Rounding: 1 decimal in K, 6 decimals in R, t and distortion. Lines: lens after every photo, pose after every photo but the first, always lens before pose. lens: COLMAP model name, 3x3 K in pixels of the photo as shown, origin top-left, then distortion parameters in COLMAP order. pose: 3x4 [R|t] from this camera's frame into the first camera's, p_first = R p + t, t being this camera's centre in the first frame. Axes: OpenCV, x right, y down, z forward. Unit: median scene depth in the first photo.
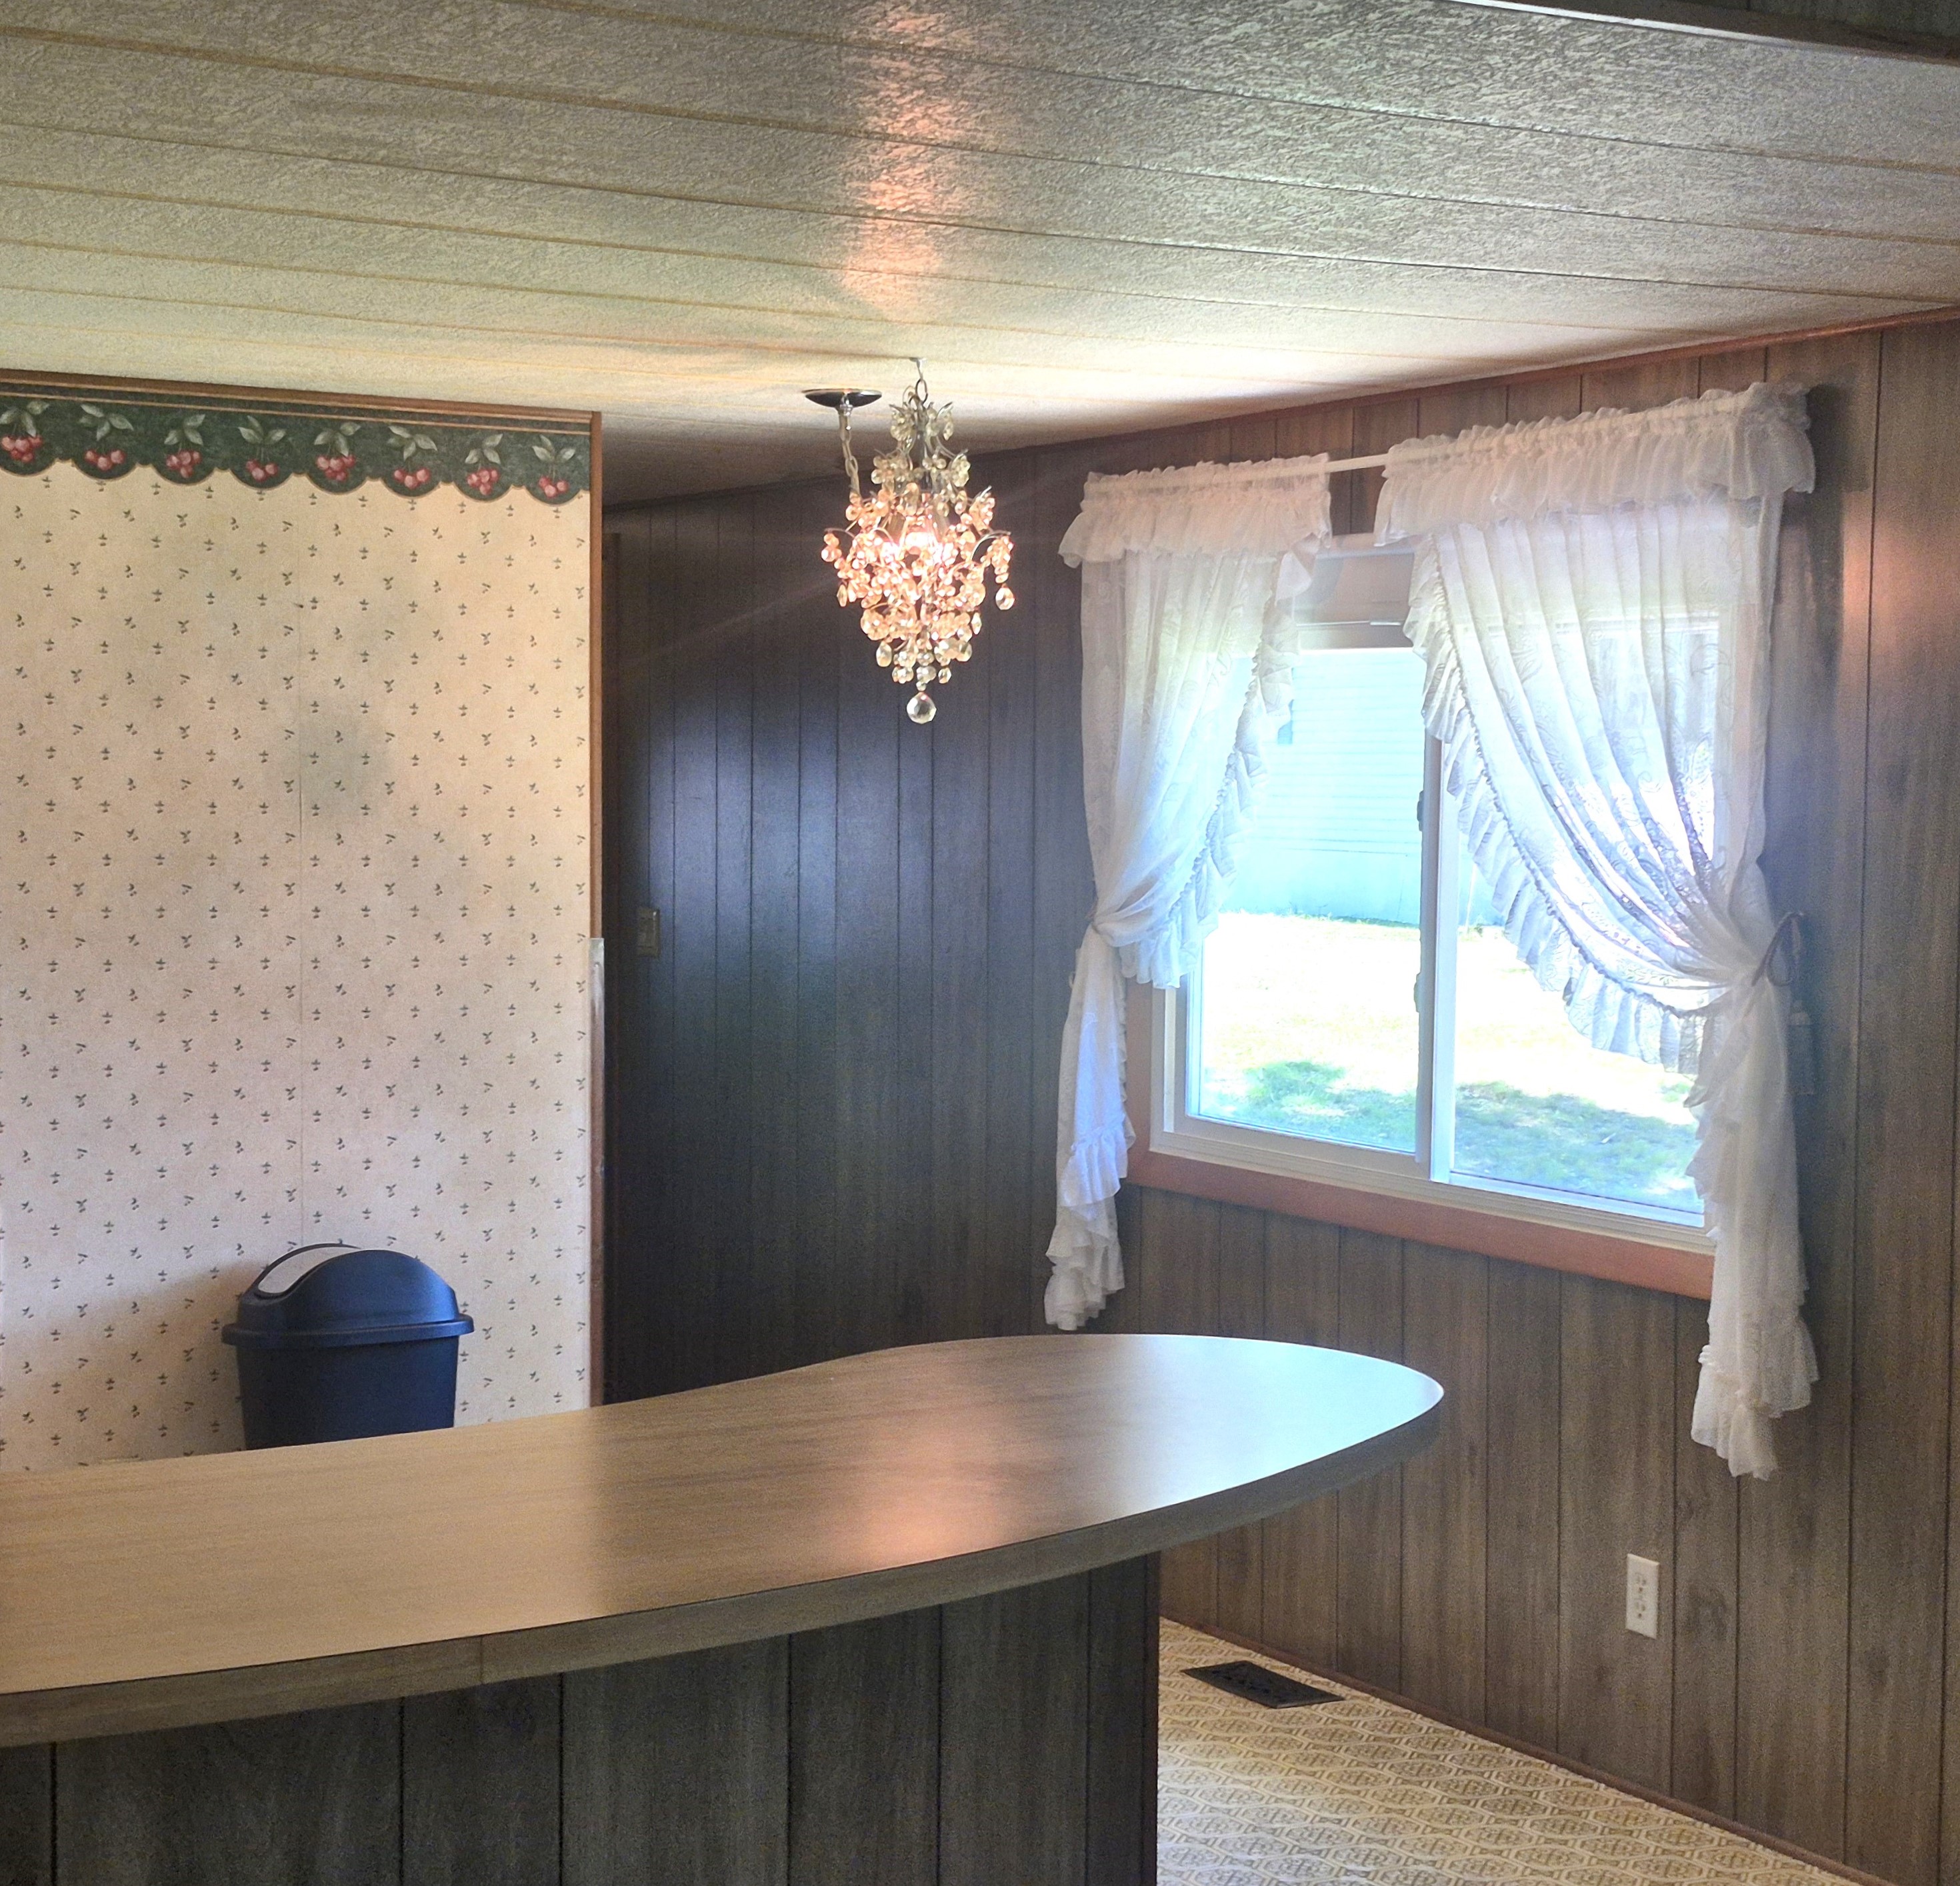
lens RADIAL K [[3553.9, 0, 1050.4], [0, 3553.9, 1055.9], [0, 0, 1]] dist [0.205215, -0.812110]
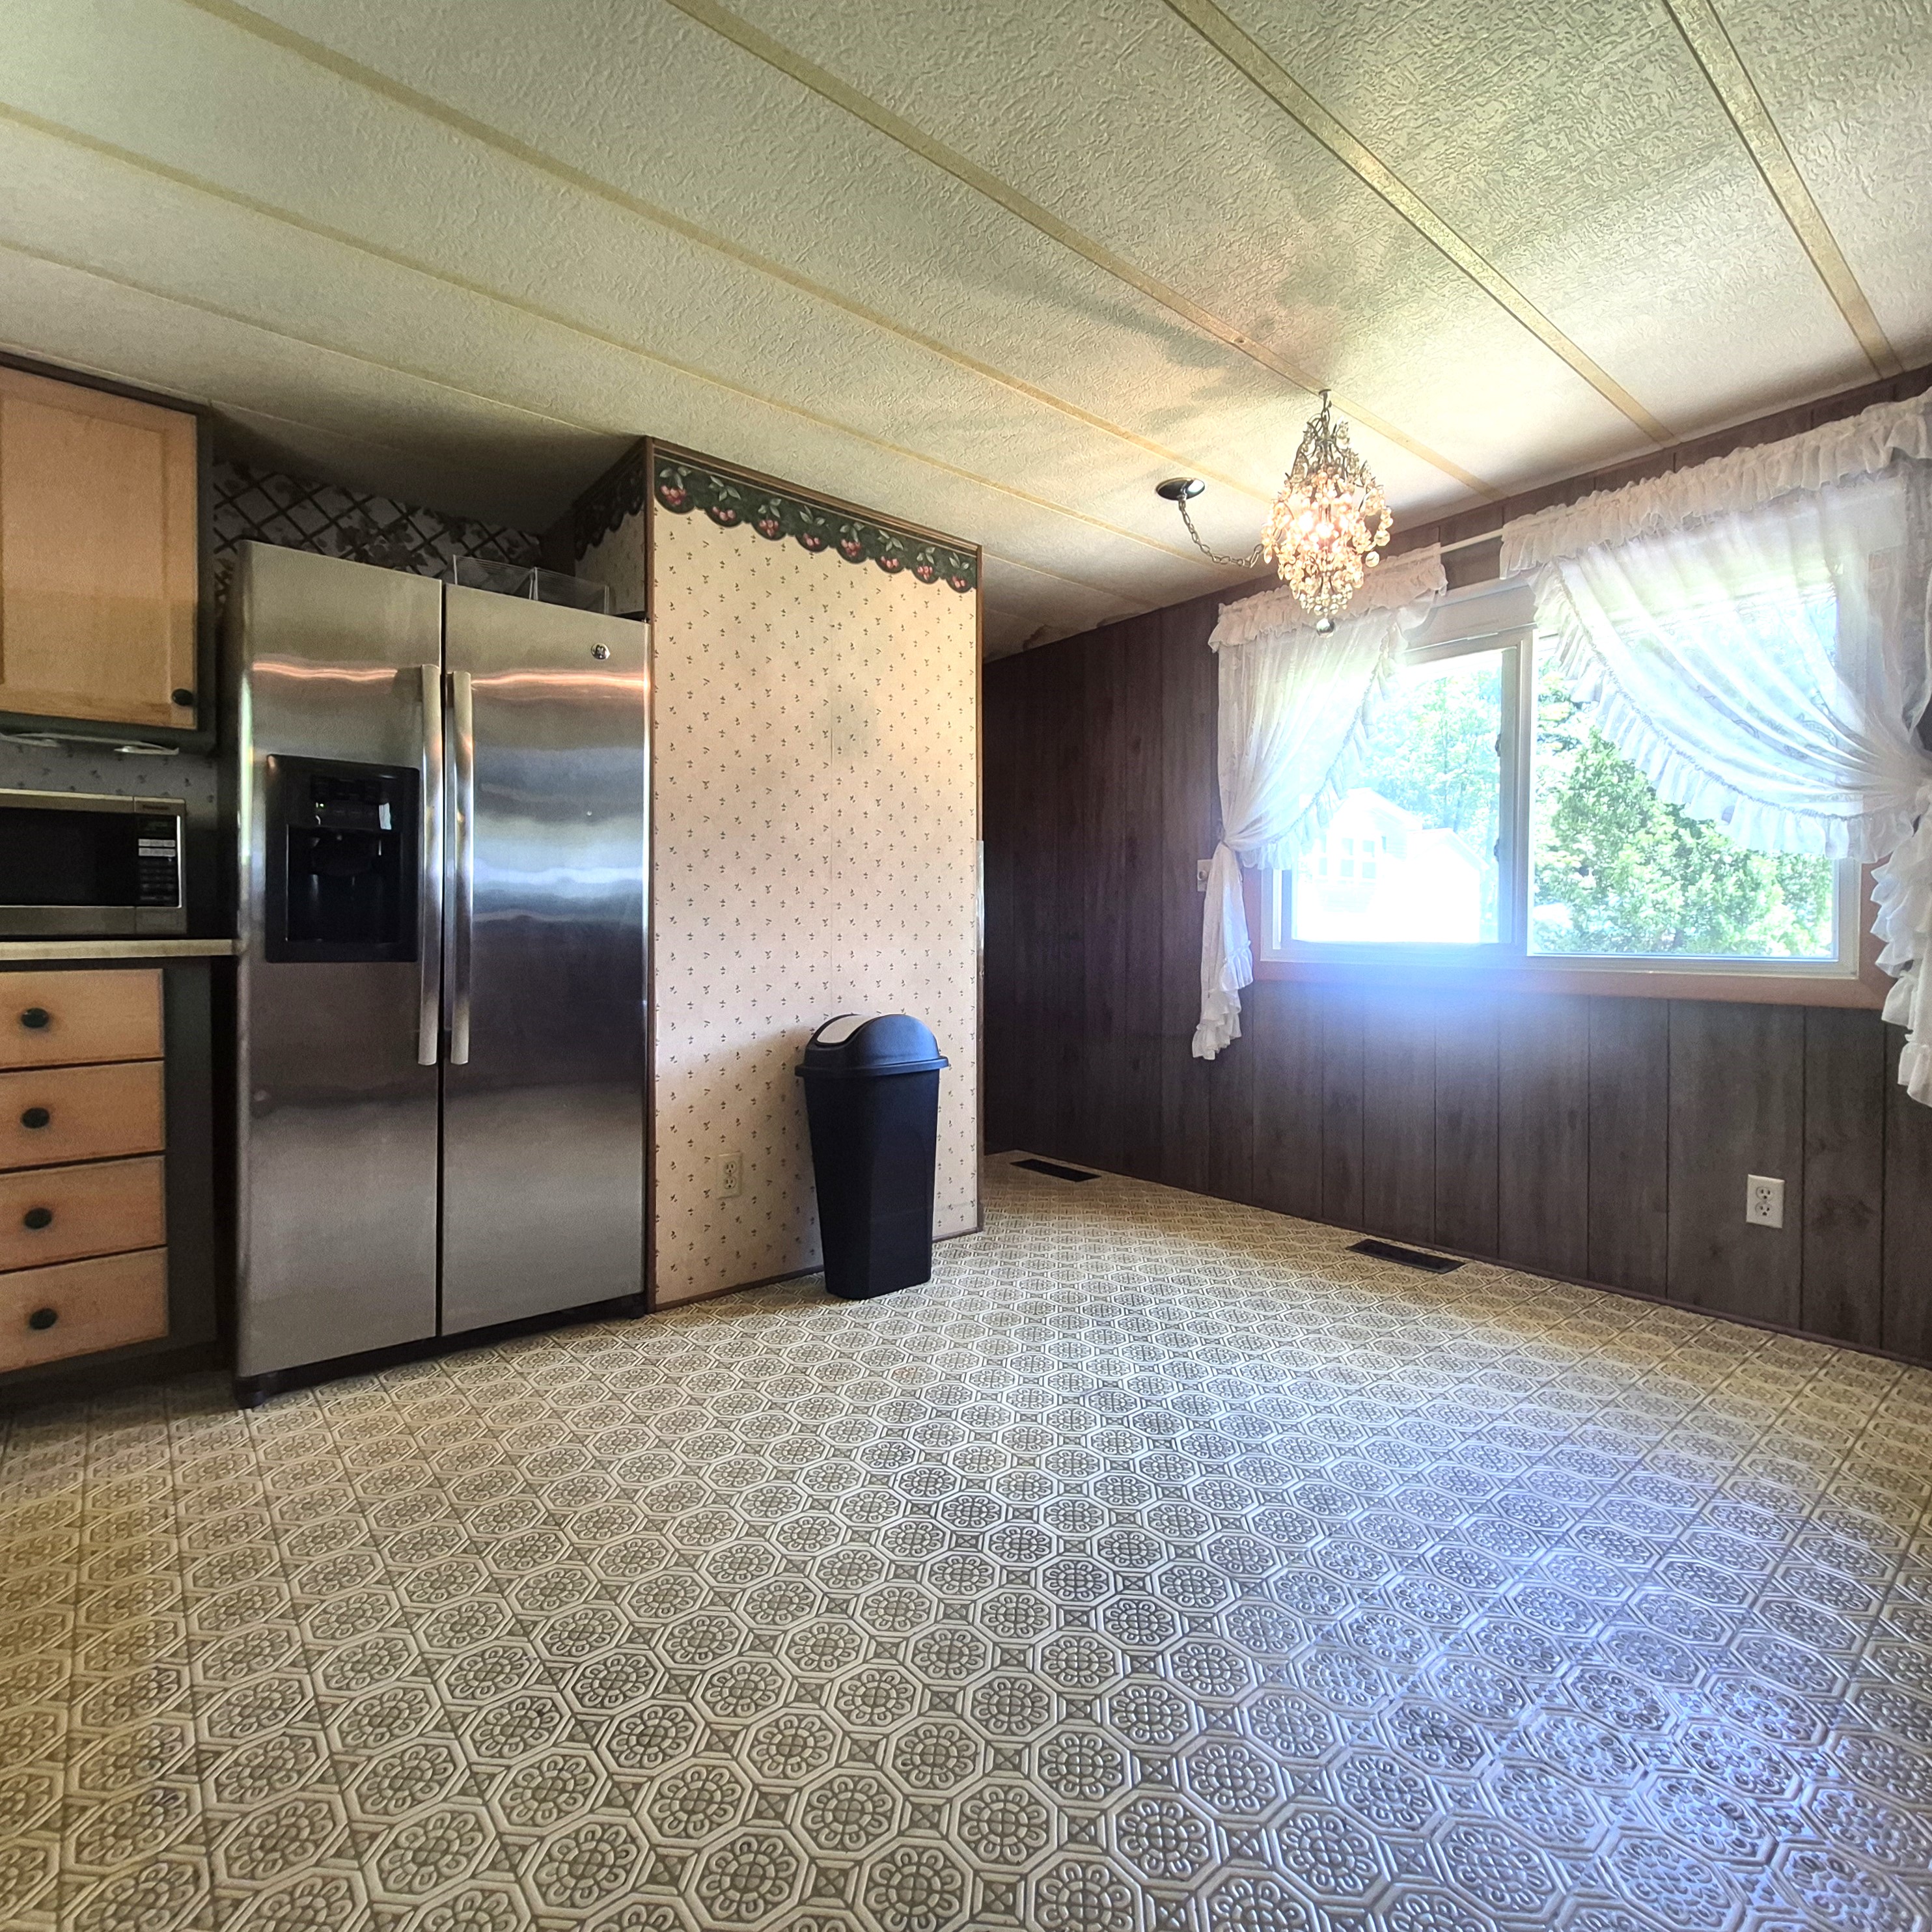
lens RADIAL K [[1007.7, 0, 973.0], [0, 1007.7, 945.0], [0, 0, 1]] dist [-0.001577, -0.002335]
pose [[0.987227, -0.012905, 0.158797, -0.220816], [0.022855, 0.997877, -0.060988, 0.050599], [-0.157673, 0.063839, 0.985426, 0.542980]]
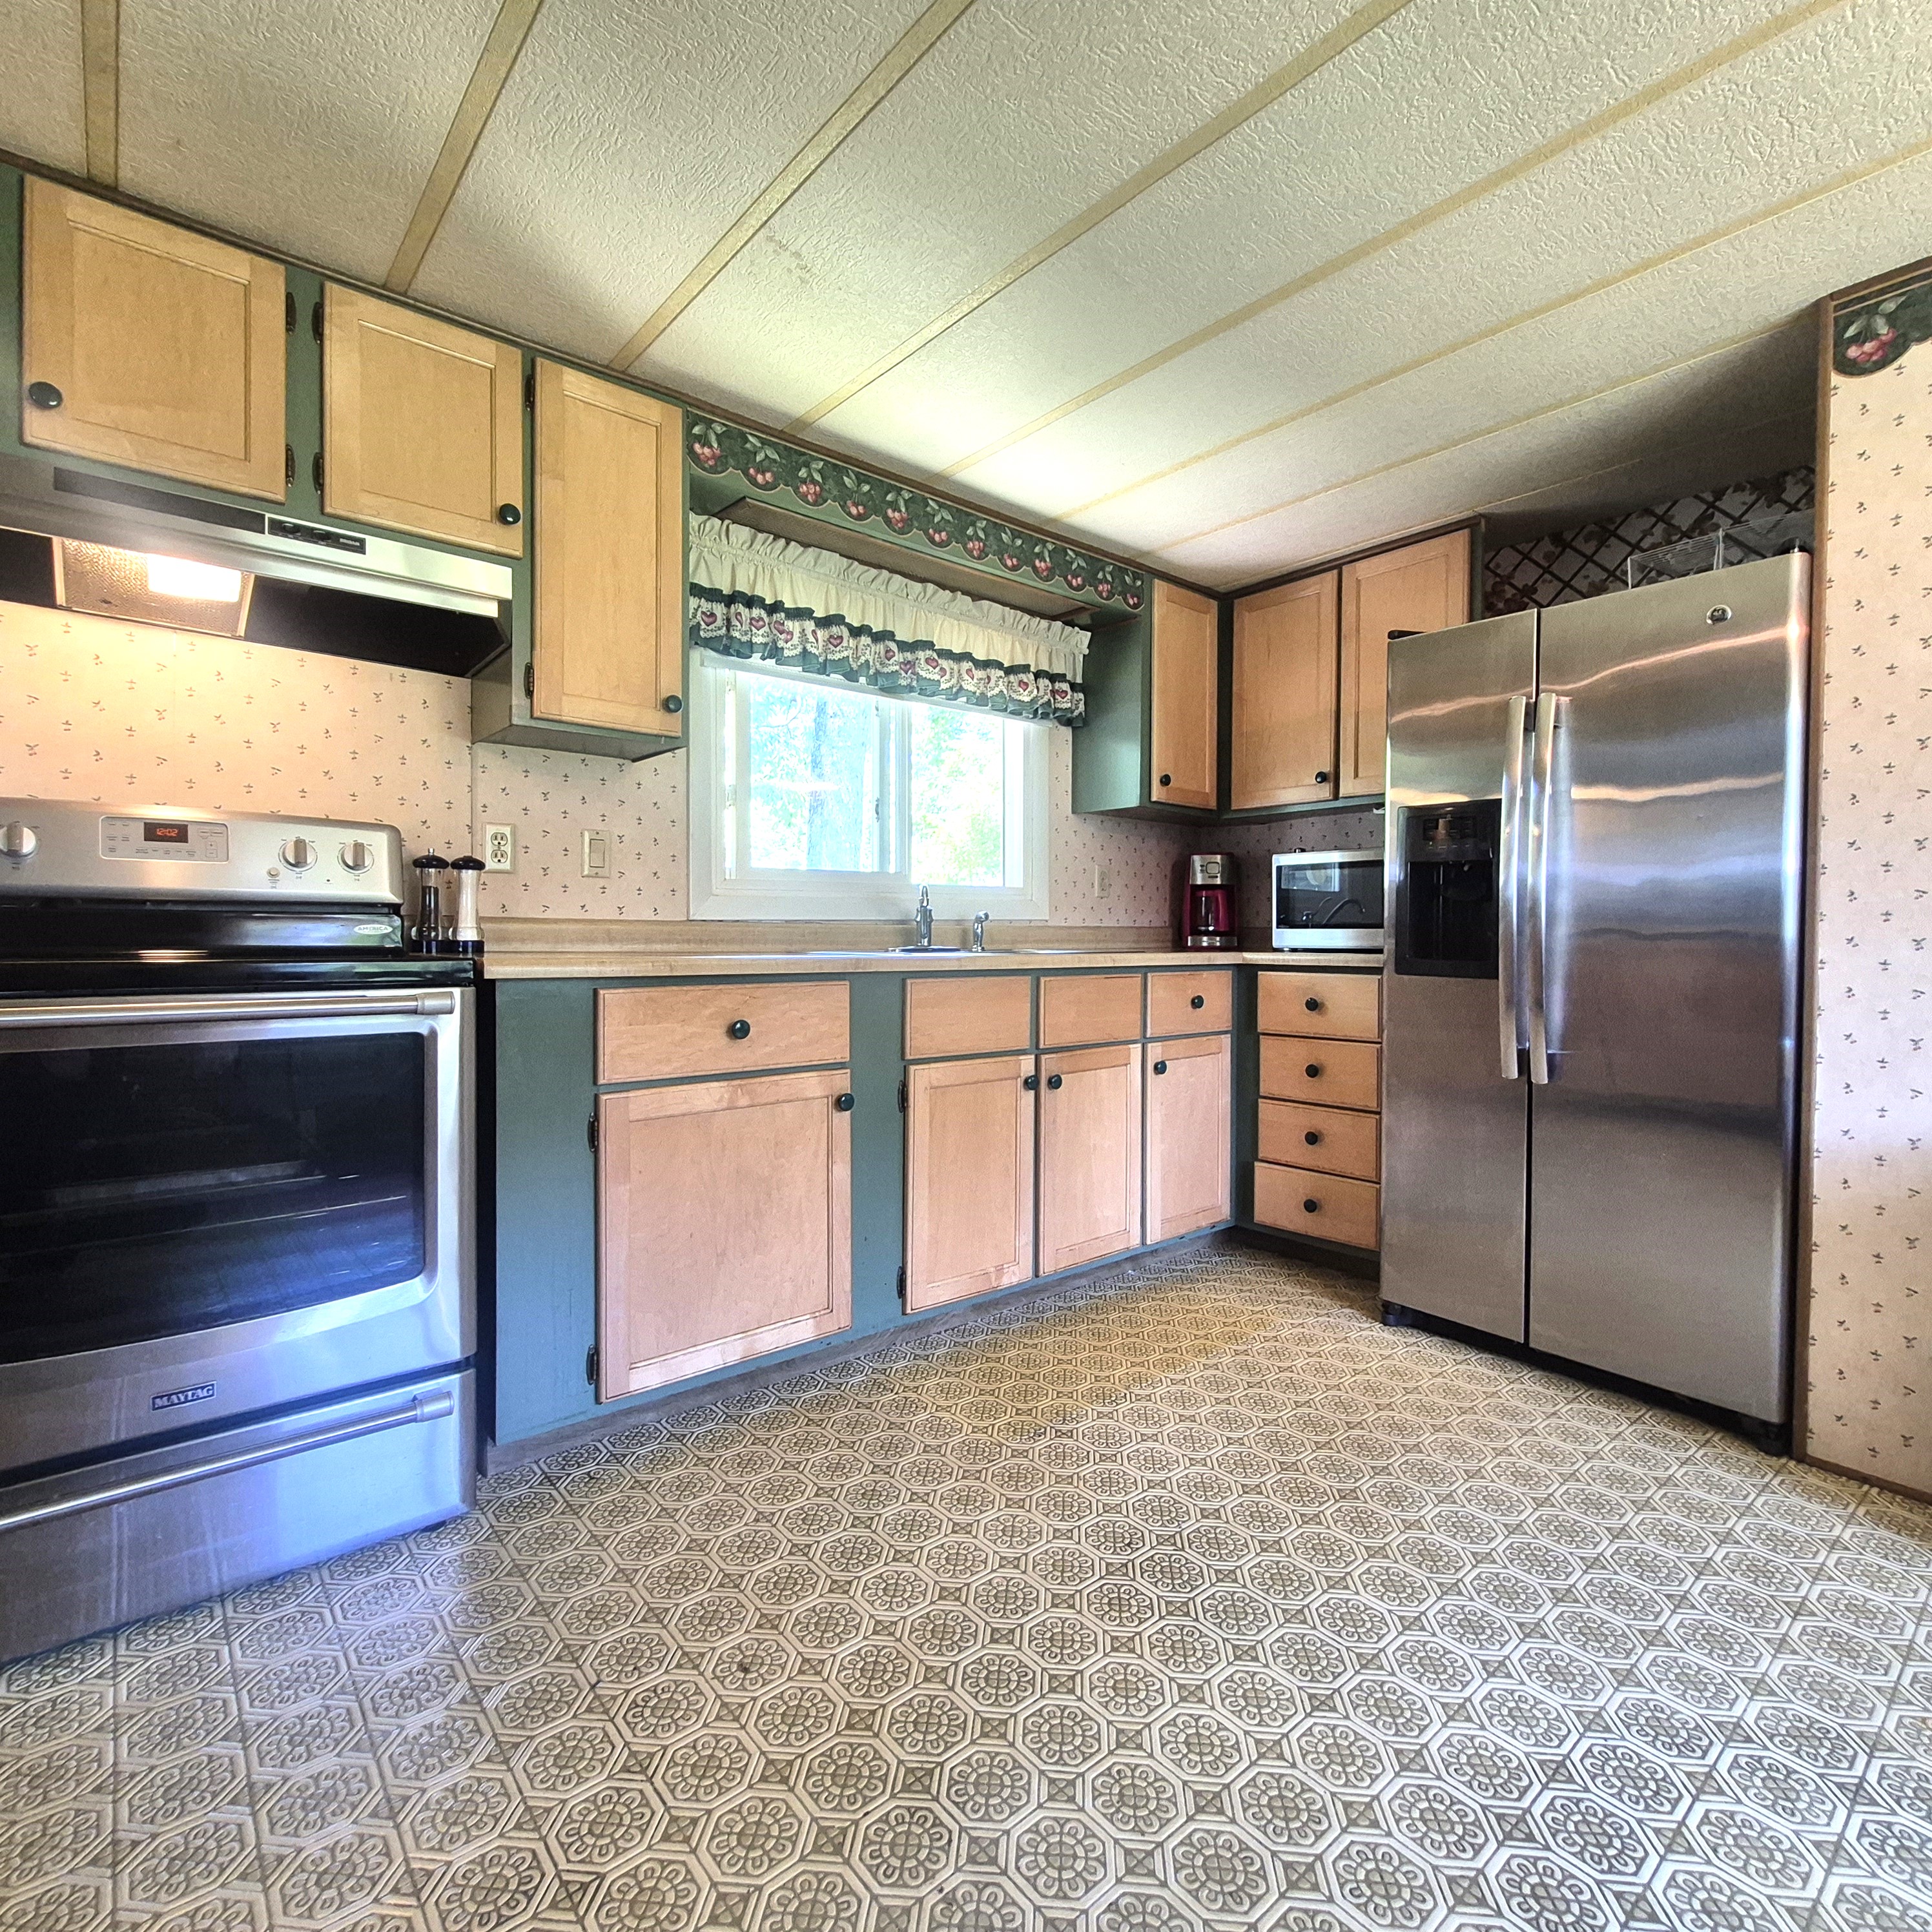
lens RADIAL K [[1006.7, 0, 981.6], [0, 1006.7, 947.9], [0, 0, 1]] dist [0.005800, -0.001846]
pose [[0.168952, 0.007444, -0.985596, -0.023352], [-0.080060, 0.996771, -0.006195, 0.036594], [0.982367, 0.079953, 0.169002, 0.665328]]
